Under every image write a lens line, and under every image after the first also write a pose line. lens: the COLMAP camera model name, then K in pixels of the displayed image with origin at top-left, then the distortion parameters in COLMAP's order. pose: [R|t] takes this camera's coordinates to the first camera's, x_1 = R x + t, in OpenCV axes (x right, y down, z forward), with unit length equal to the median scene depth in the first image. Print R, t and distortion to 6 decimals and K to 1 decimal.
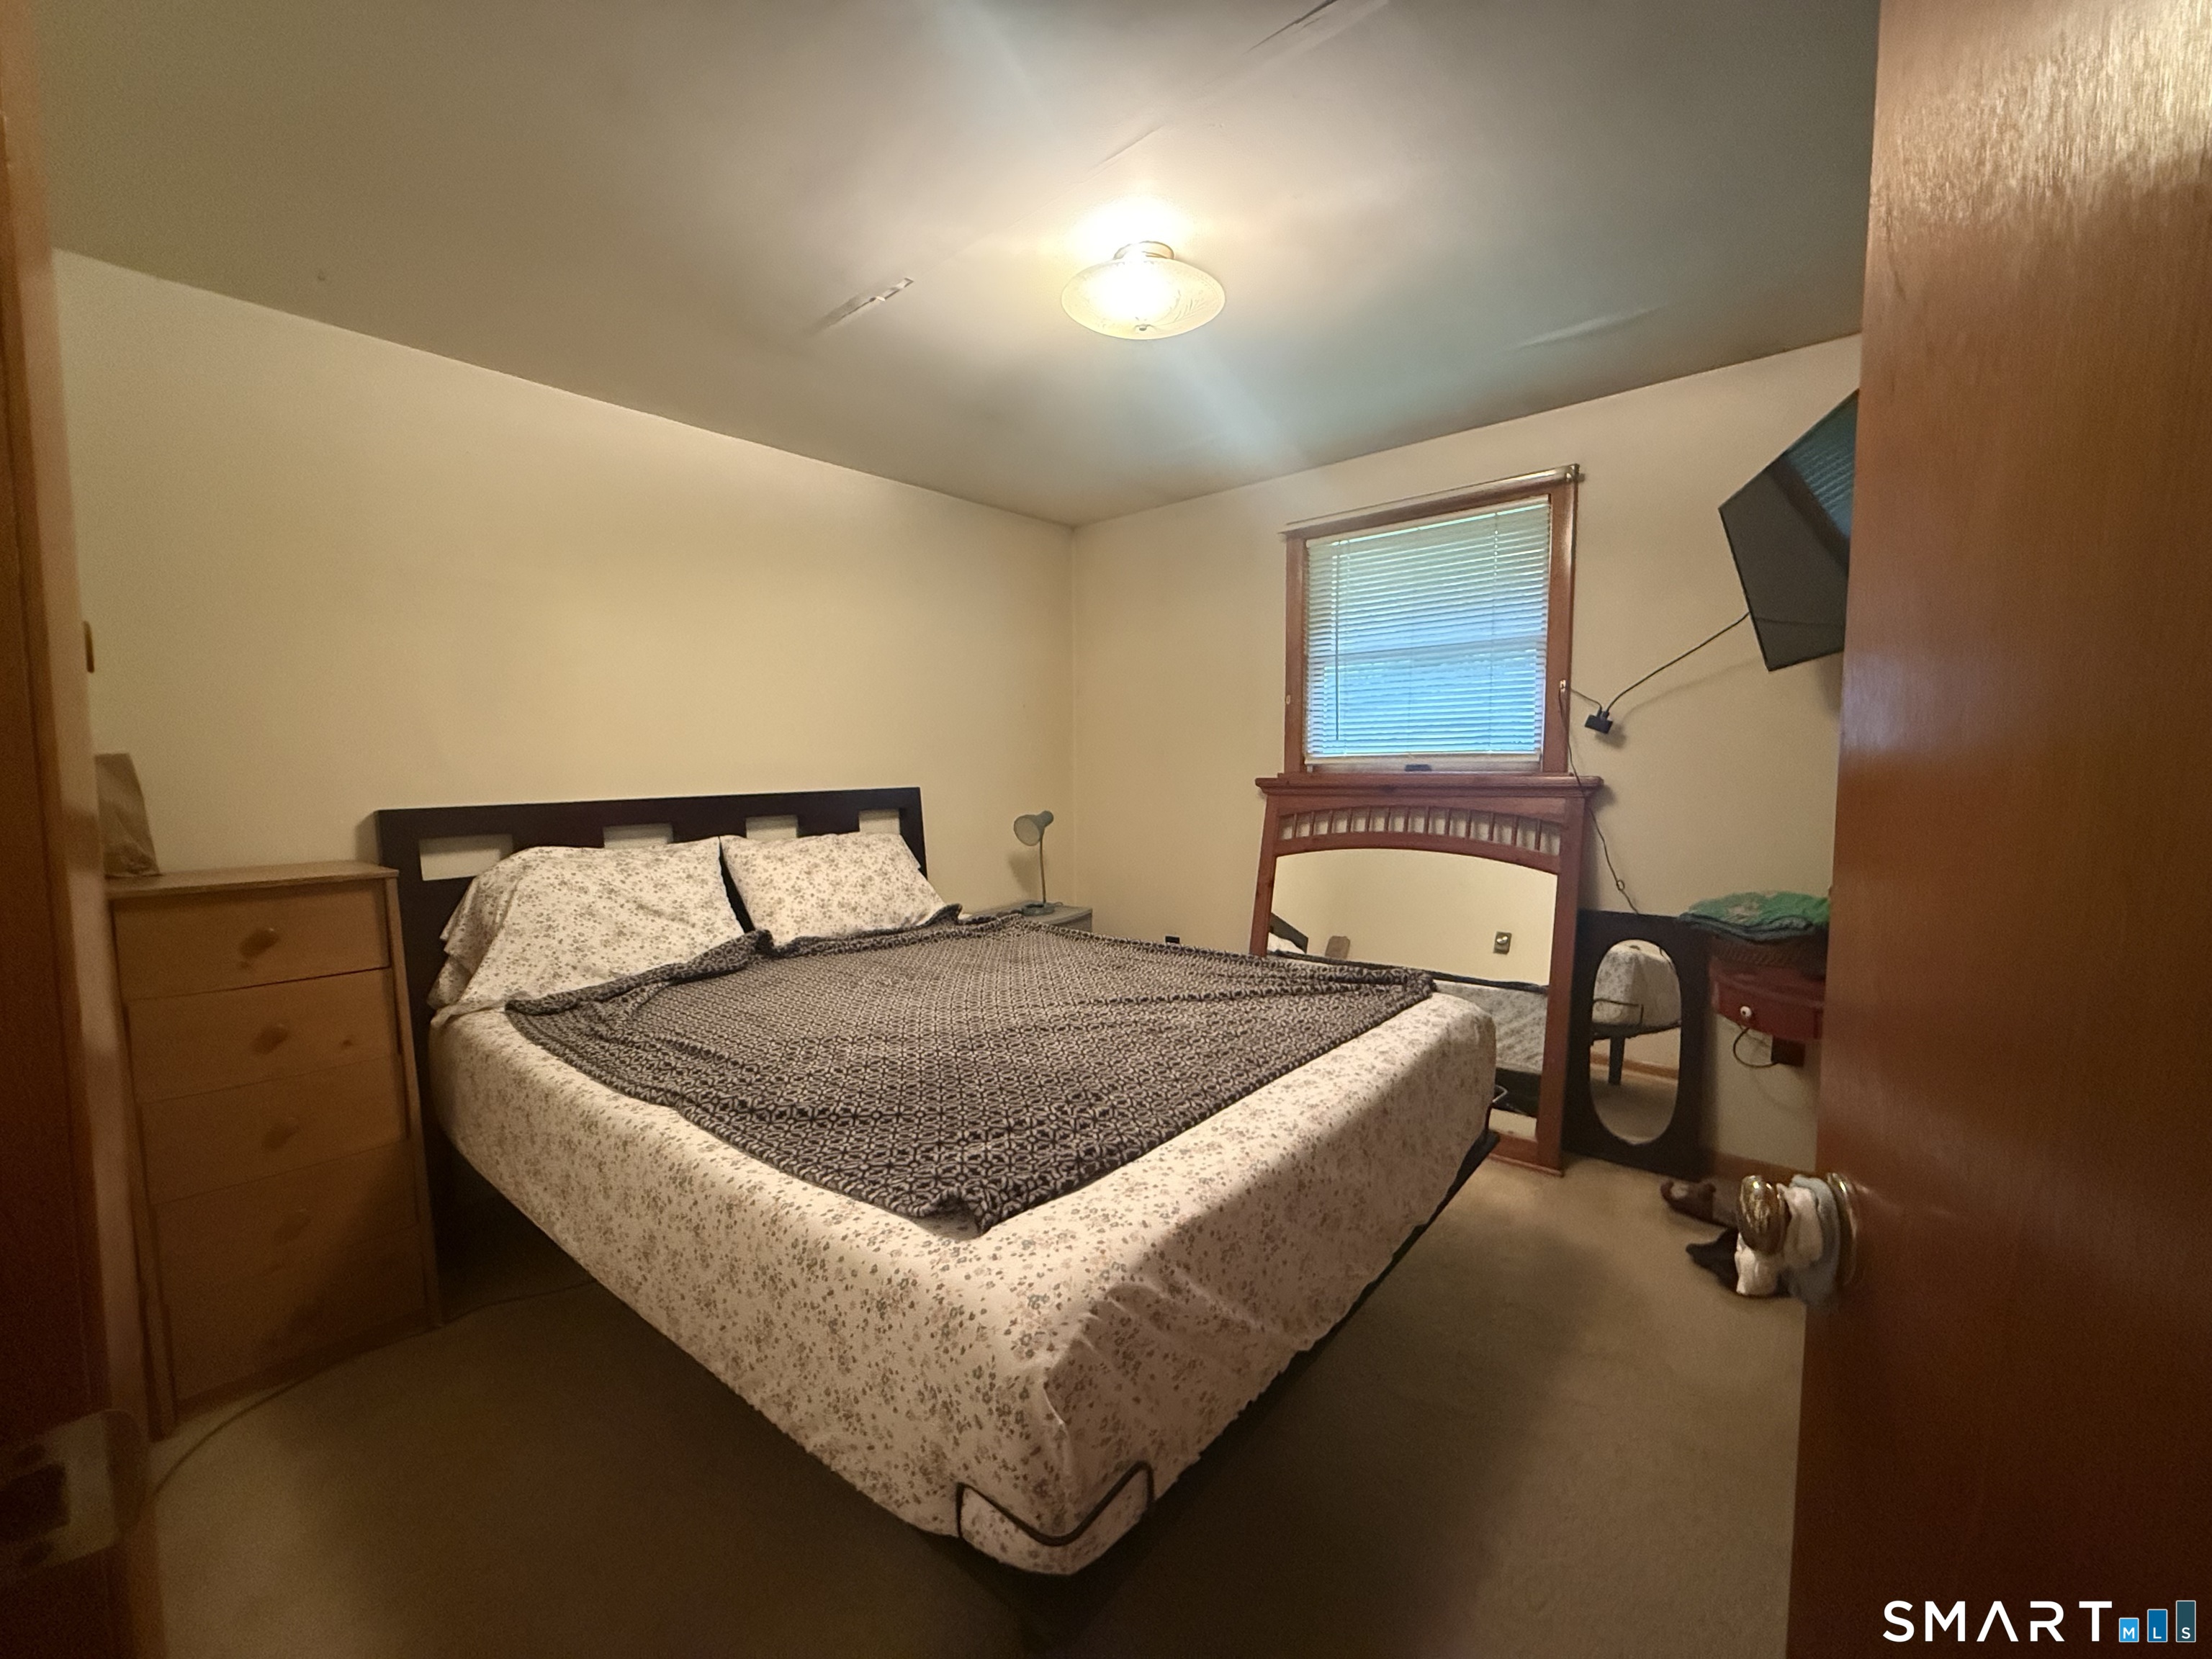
lens RADIAL K [[880.8, 0, 1099.3], [0, 880.8, 831.3], [0, 0, 1]] dist [0.000364, 0.000153]
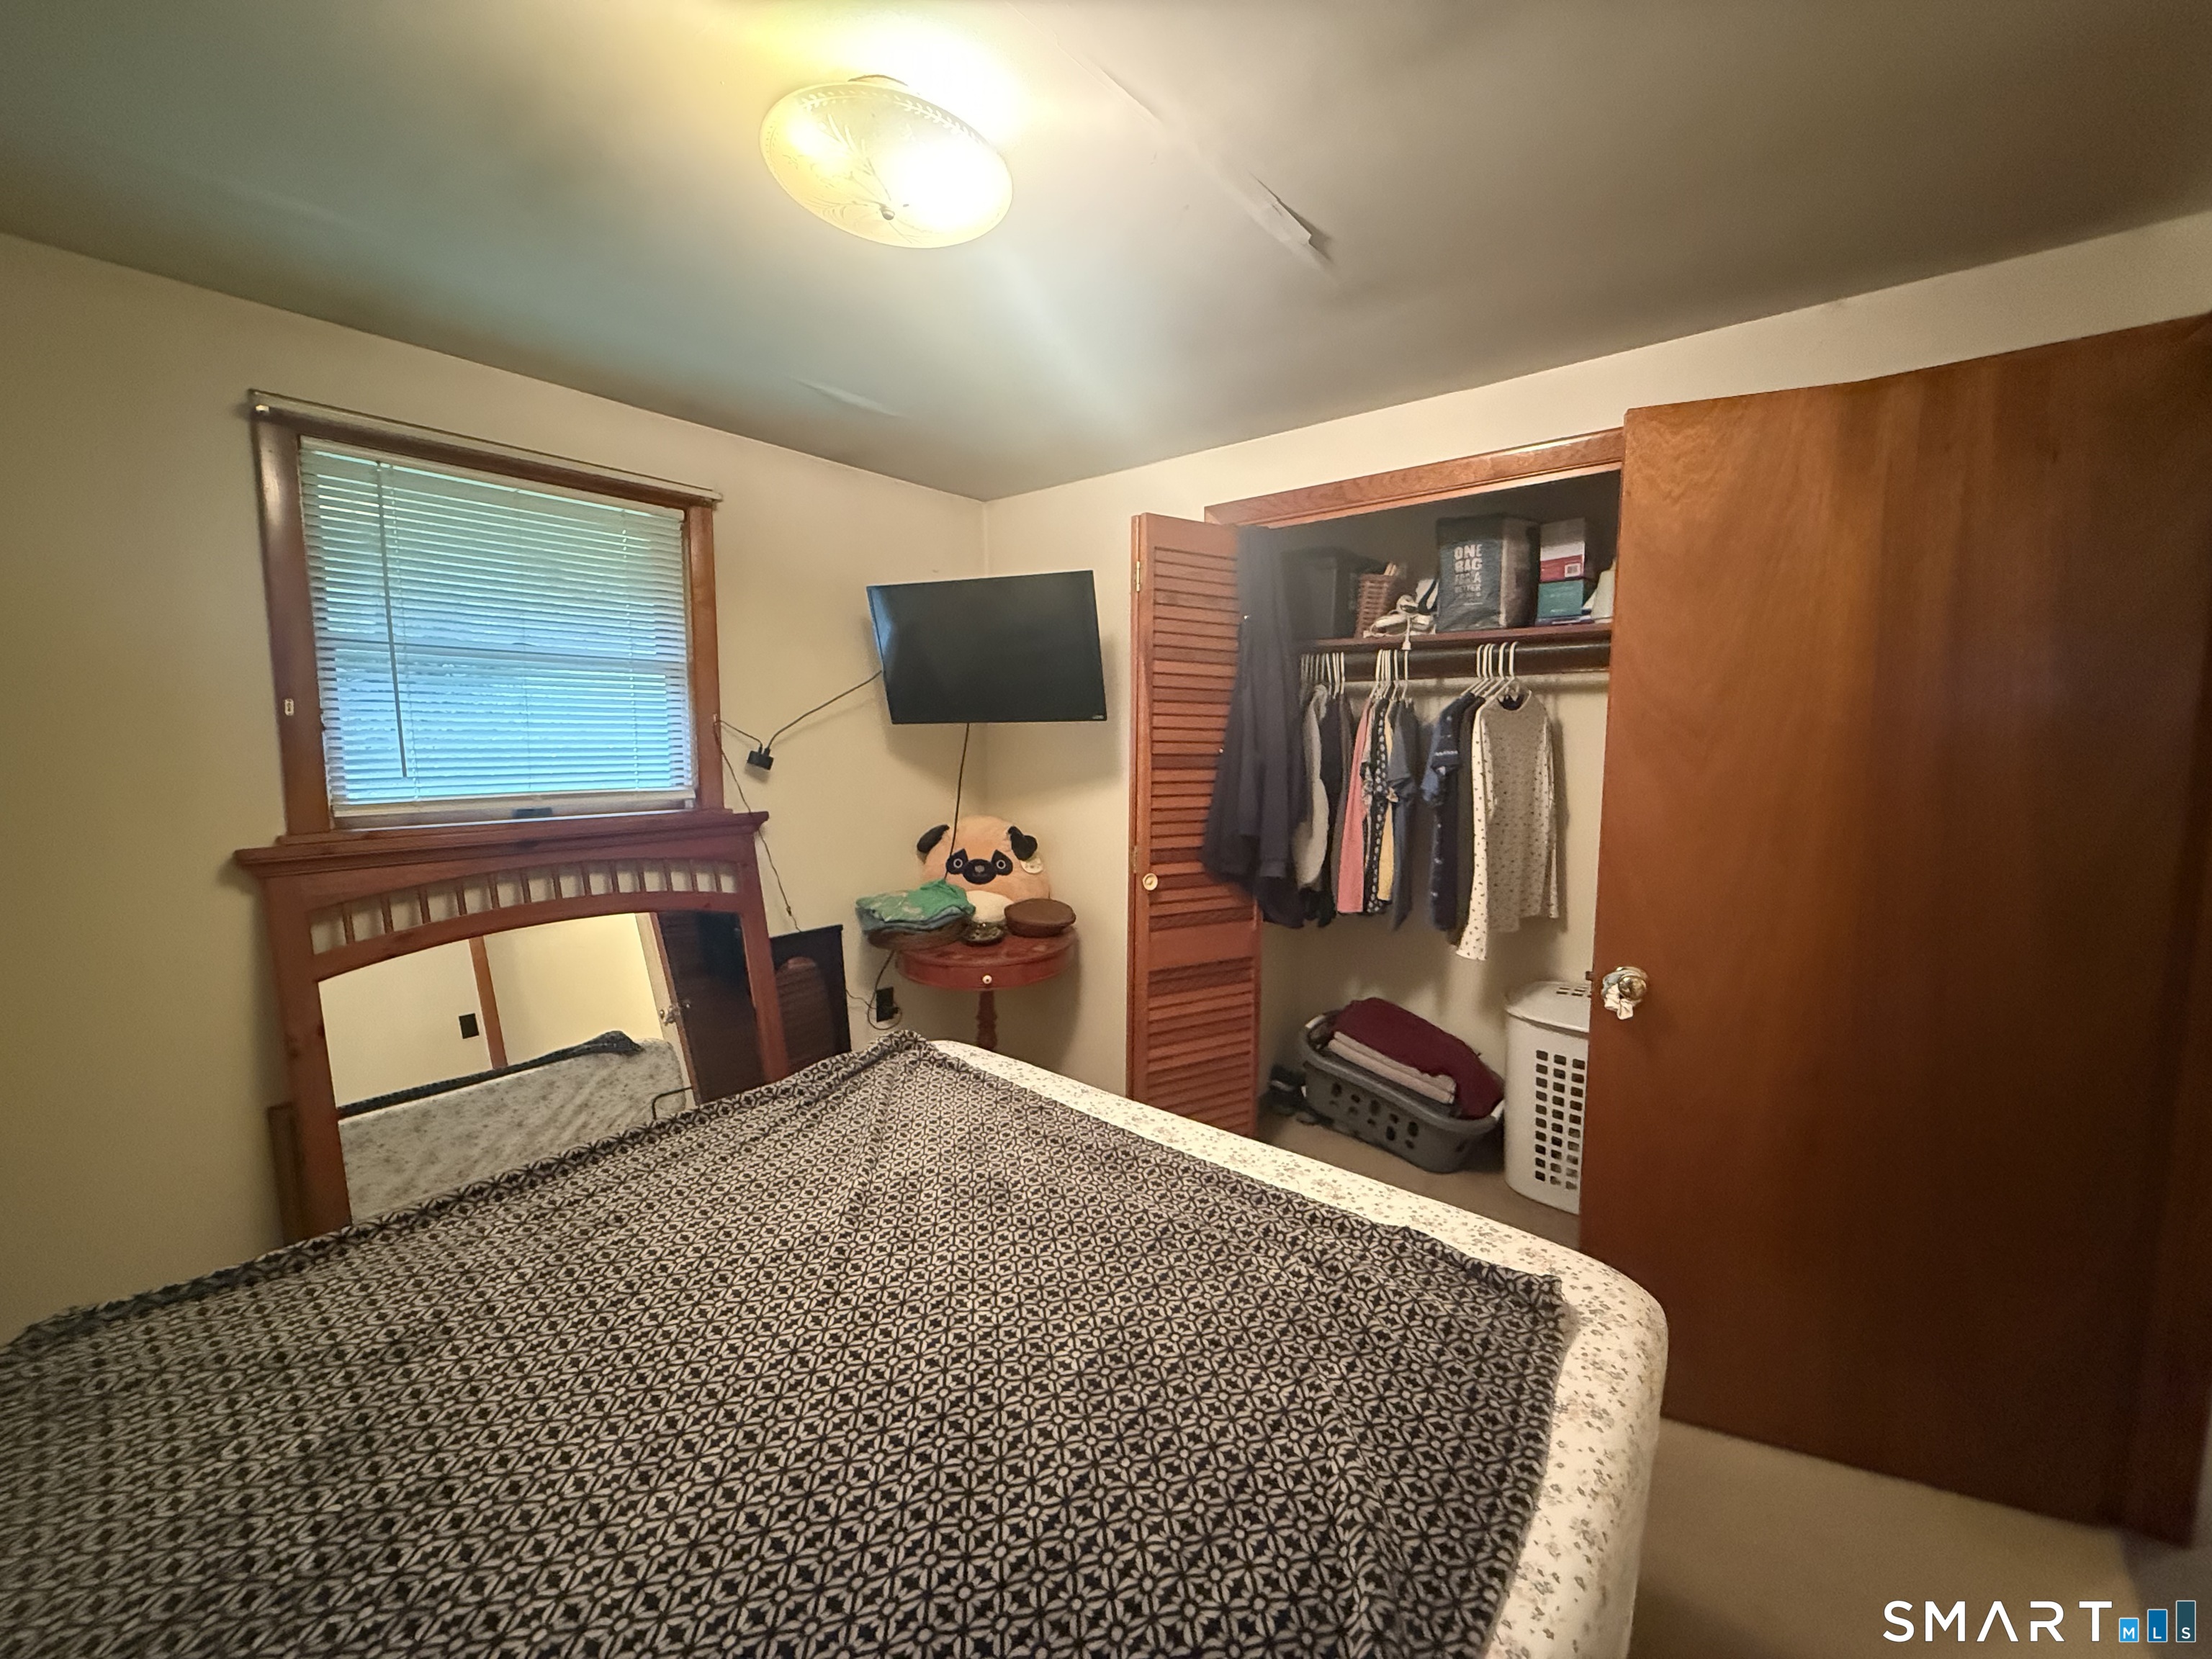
lens RADIAL K [[880.8, 0, 1099.3], [0, 880.8, 831.3], [0, 0, 1]] dist [0.000364, 0.000153]
pose [[-0.023077, -0.100837, 0.994635, -0.445994], [0.071446, 0.992190, 0.102247, -0.109982], [-0.997177, 0.073423, -0.015692, 0.589771]]
